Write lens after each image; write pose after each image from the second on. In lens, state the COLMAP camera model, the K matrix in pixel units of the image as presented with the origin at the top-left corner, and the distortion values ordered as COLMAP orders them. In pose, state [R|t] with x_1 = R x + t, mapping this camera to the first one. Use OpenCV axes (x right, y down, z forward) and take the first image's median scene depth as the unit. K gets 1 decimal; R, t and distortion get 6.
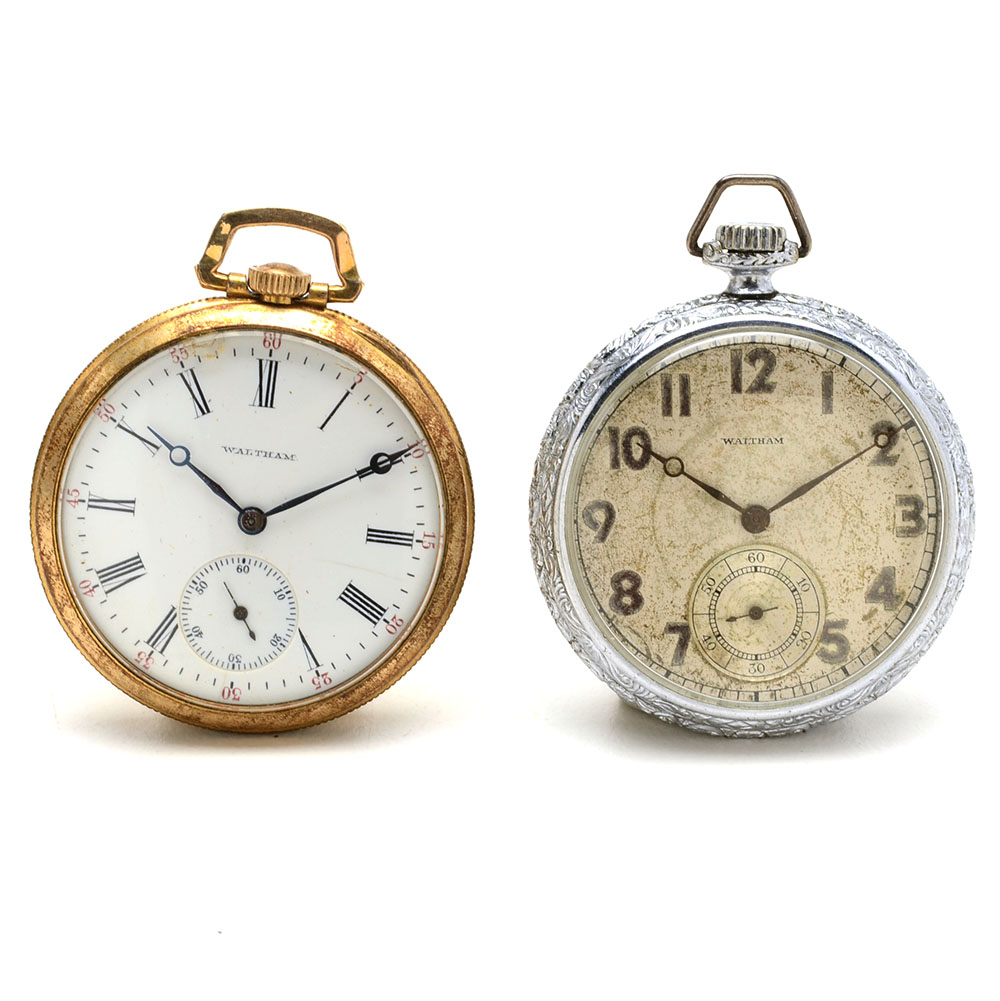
lens RADIAL K [[3539.9, 0, 503.8], [0, 3539.9, 502.5], [0, 0, 1]] dist [-0.023296, 0.000000]
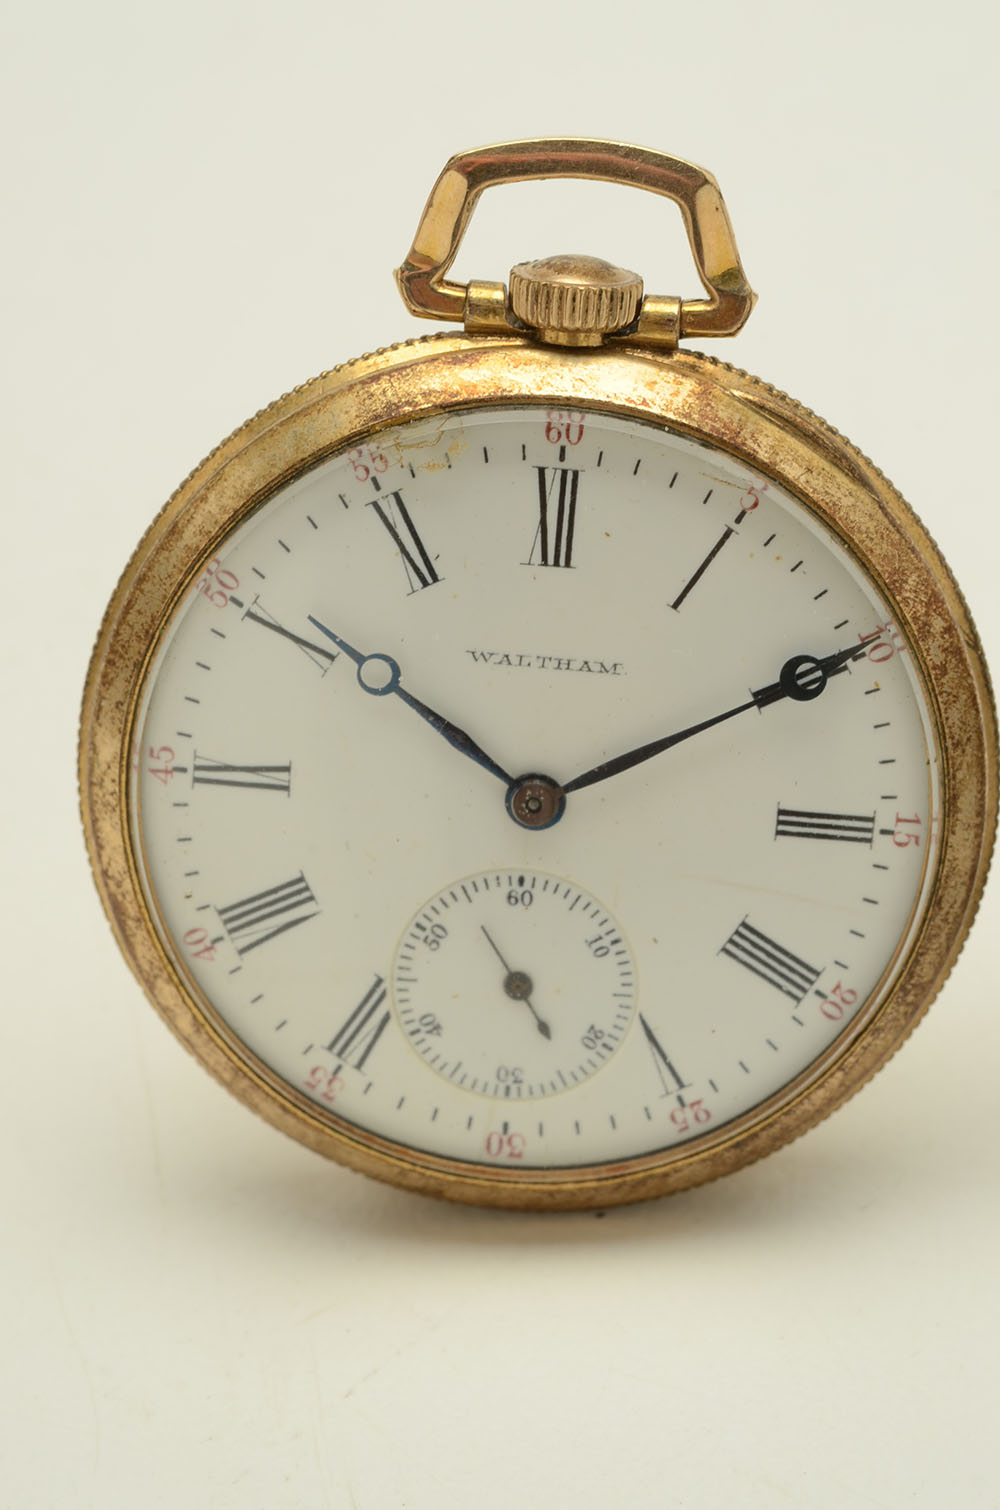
lens RADIAL K [[4247.7, 0, 497.4], [0, 4247.7, 758.7], [0, 0, 1]] dist [-0.153051, 0.000000]
pose [[0.995537, -0.023578, -0.091378, -0.024018], [0.034473, 0.992229, 0.119552, -0.069841], [0.087849, -0.122168, 0.988614, 0.438968]]
